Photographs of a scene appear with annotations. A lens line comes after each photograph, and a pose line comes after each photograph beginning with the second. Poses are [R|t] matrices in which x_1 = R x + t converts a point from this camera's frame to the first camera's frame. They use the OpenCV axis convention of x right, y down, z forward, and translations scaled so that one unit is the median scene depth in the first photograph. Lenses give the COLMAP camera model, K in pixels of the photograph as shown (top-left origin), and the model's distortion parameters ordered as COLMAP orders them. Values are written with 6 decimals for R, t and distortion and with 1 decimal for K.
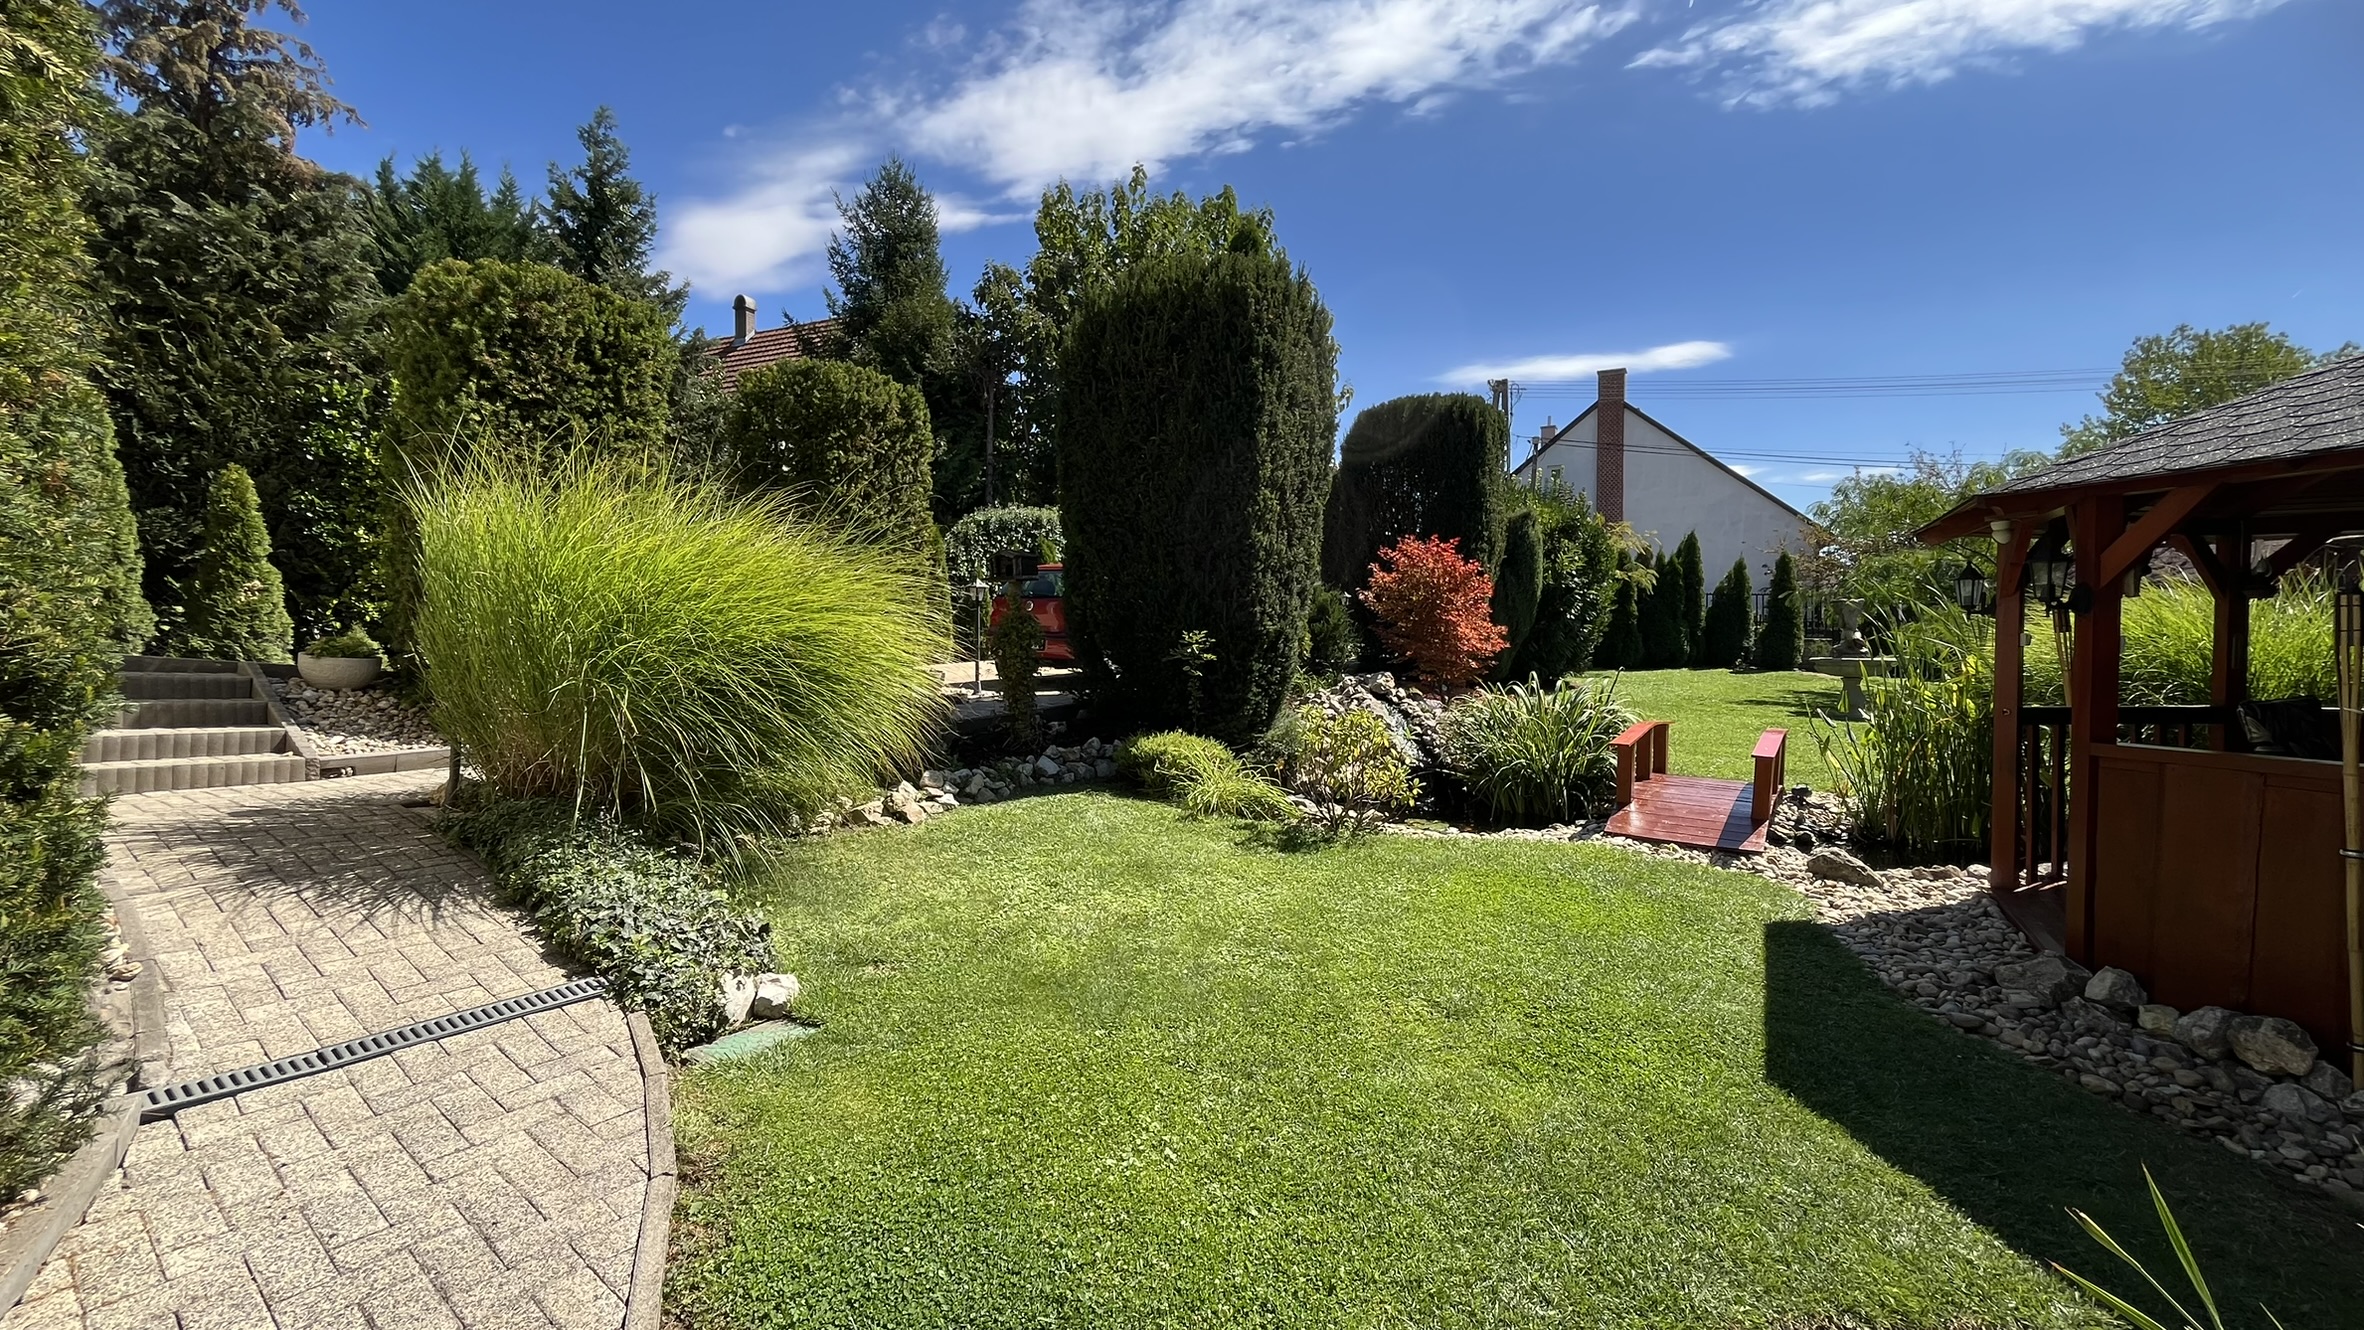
lens RADIAL K [[965.0, 0, 1182.0], [0, 965.0, 665.0], [0, 0, 1]] dist [-0.002475, 0.000728]
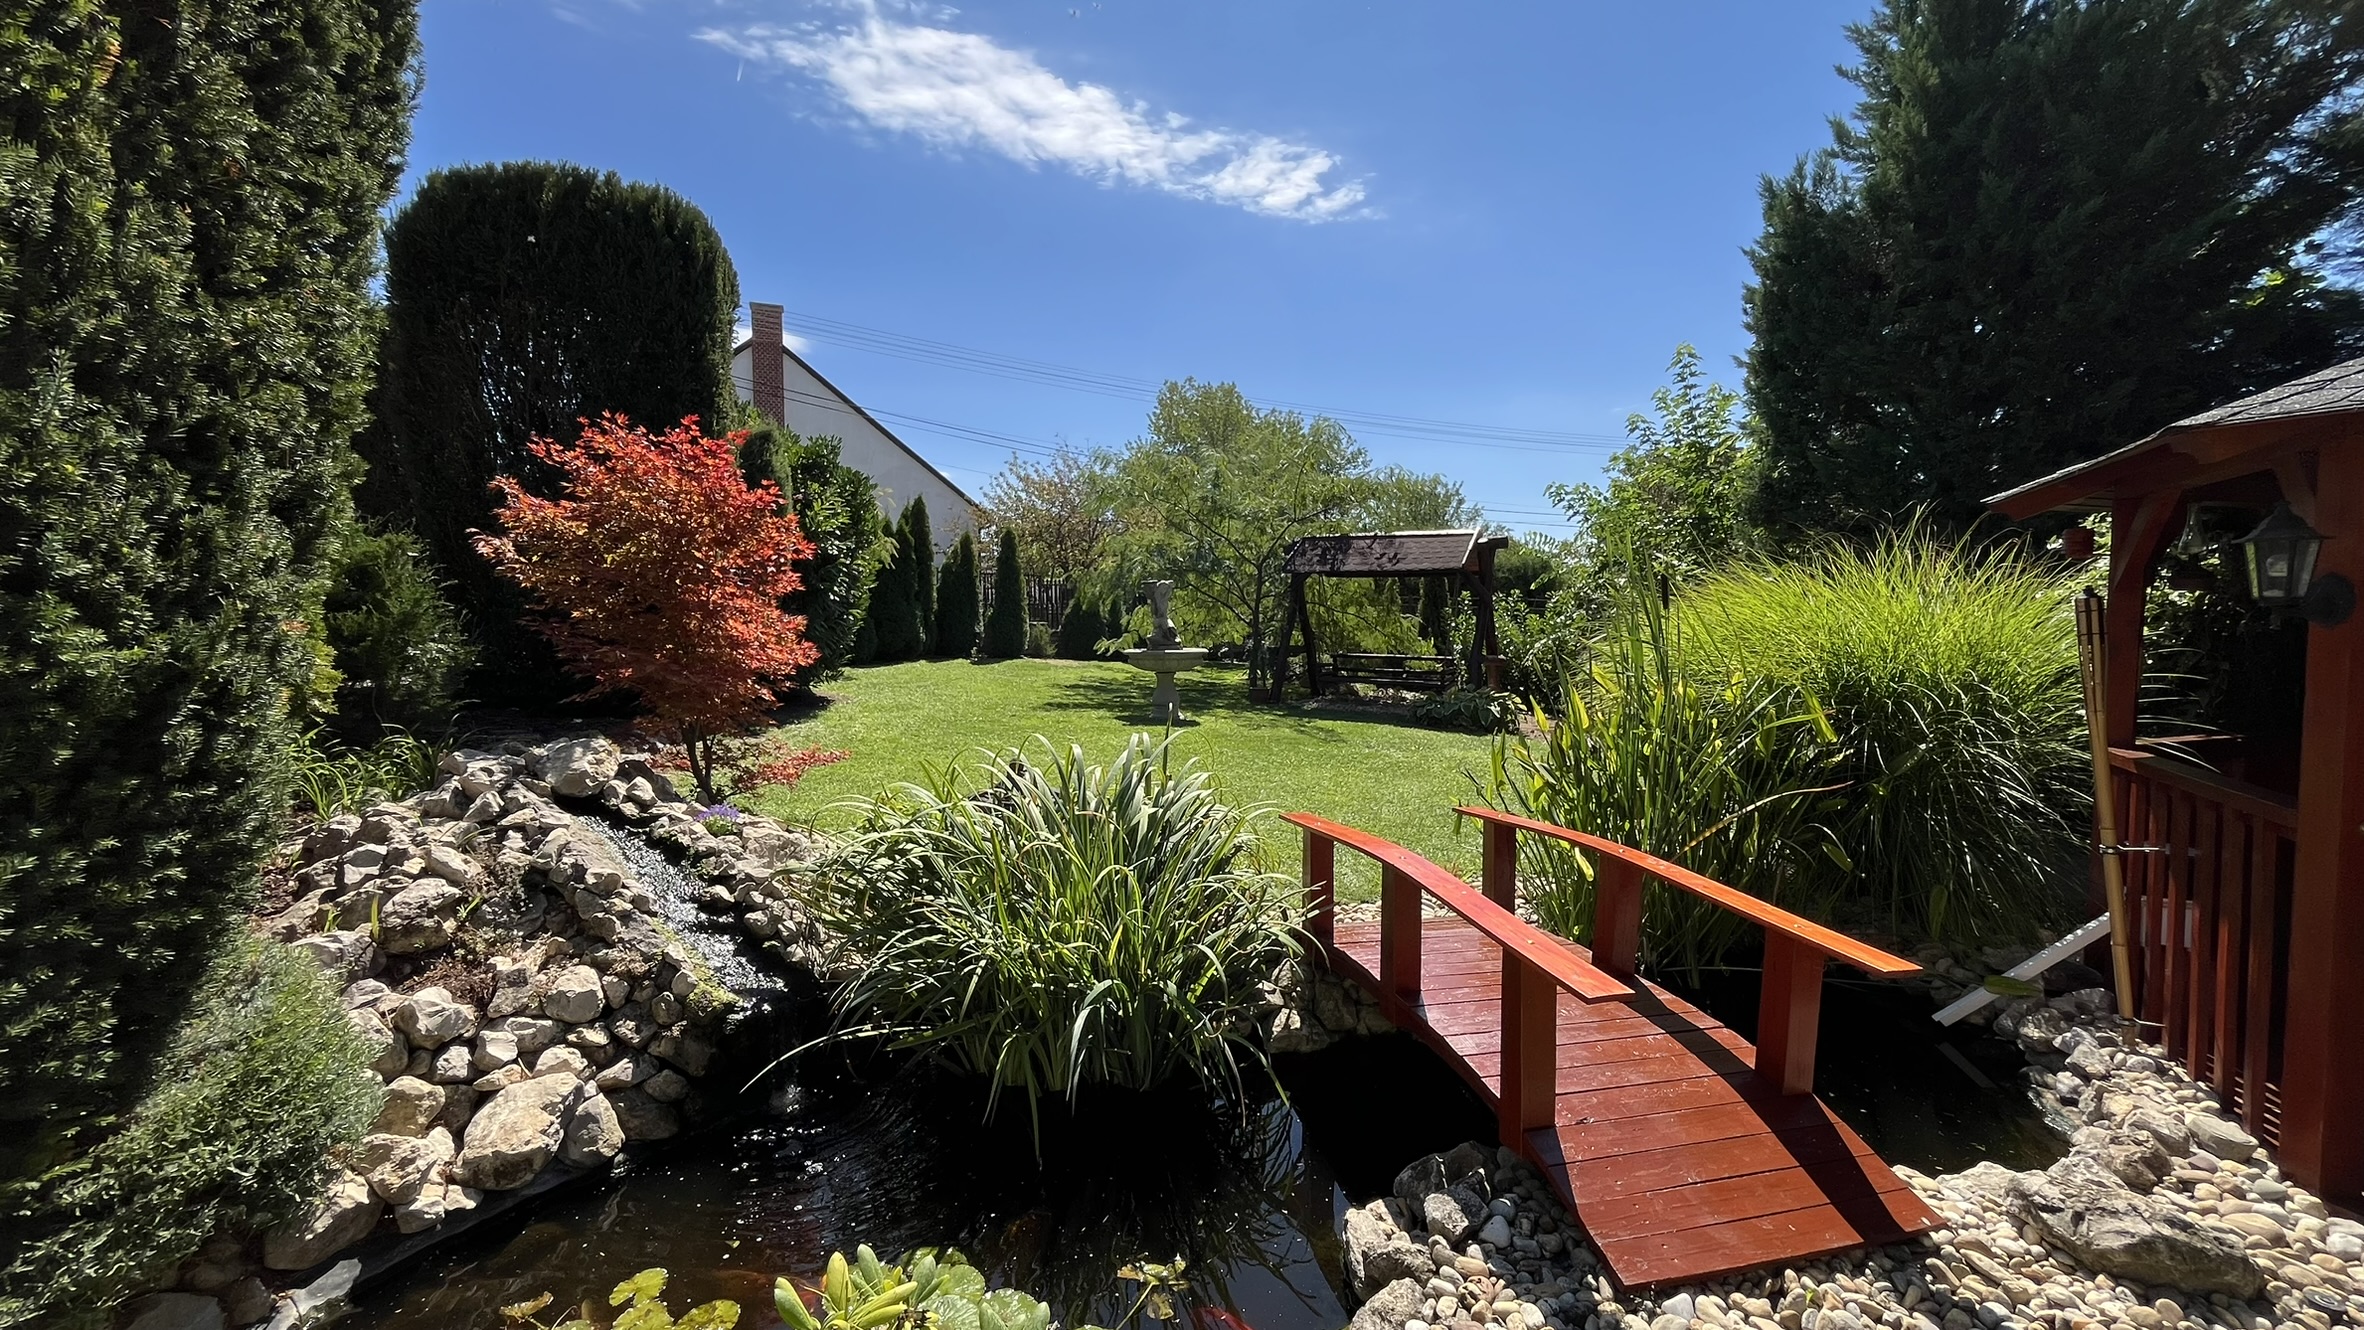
lens RADIAL K [[965.0, 0, 1182.0], [0, 965.0, 665.0], [0, 0, 1]] dist [-0.002475, 0.000728]
pose [[0.646472, -0.043768, 0.761682, 0.063633], [0.025997, 0.999037, 0.035343, -0.028597], [-0.762495, -0.003047, 0.646987, 0.524254]]
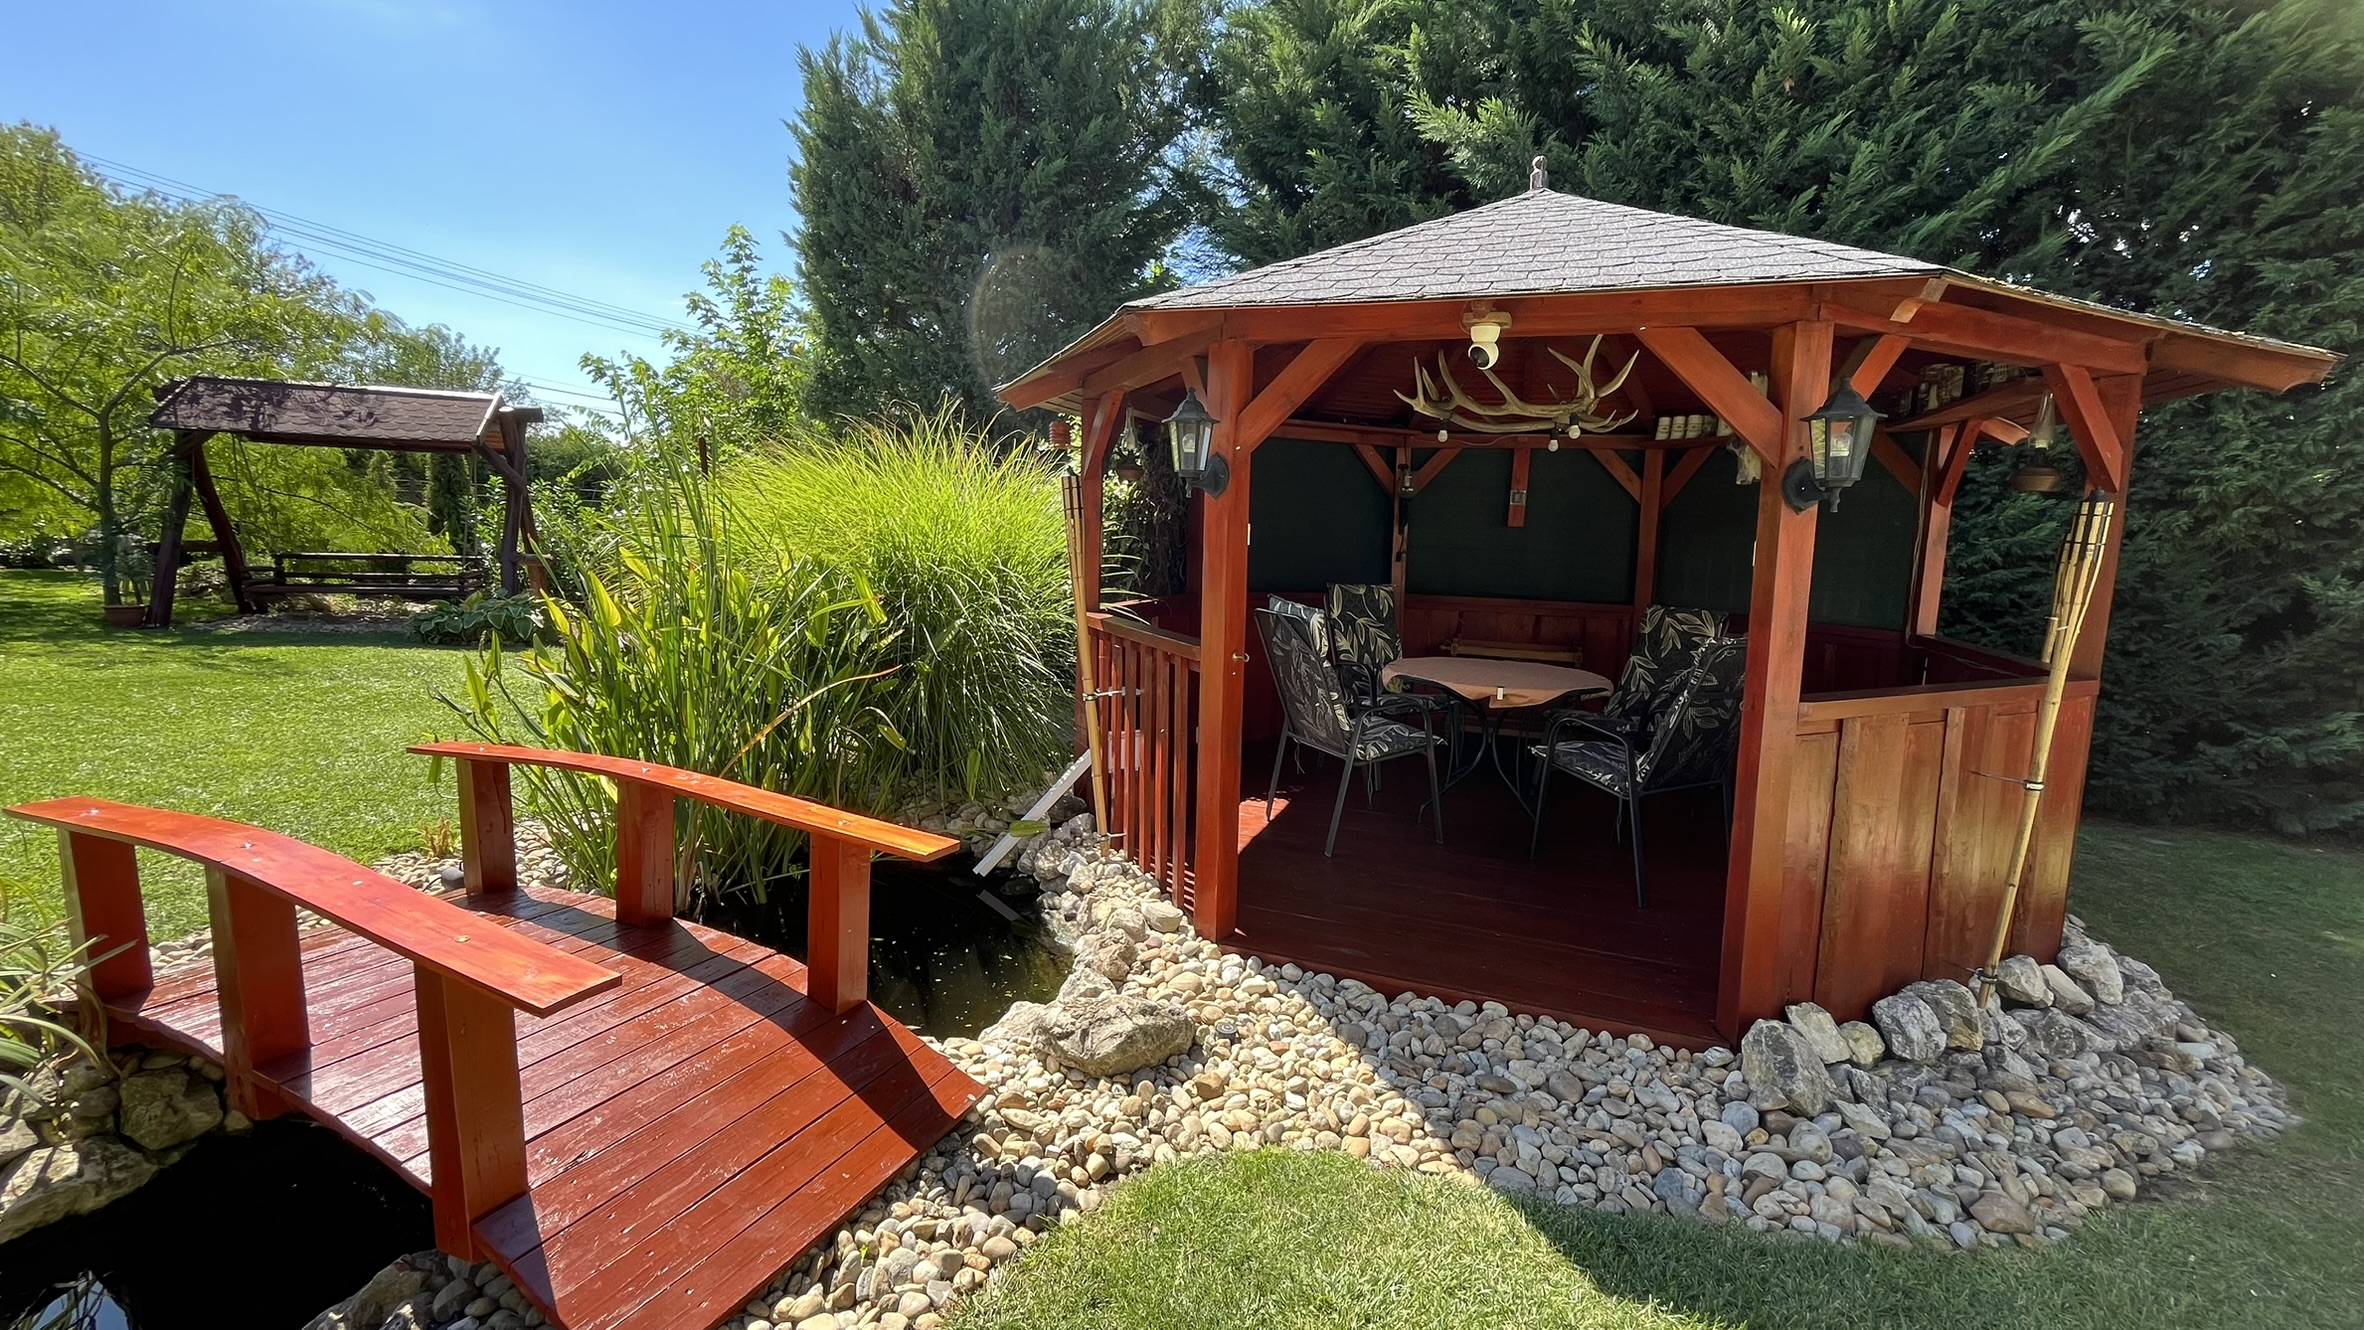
lens RADIAL K [[965.0, 0, 1182.0], [0, 965.0, 665.0], [0, 0, 1]] dist [-0.002475, 0.000728]
pose [[-0.174904, -0.141519, 0.974362, 0.156634], [0.005502, 0.989460, 0.144700, -0.009939], [-0.984570, 0.030669, -0.172282, 0.524885]]
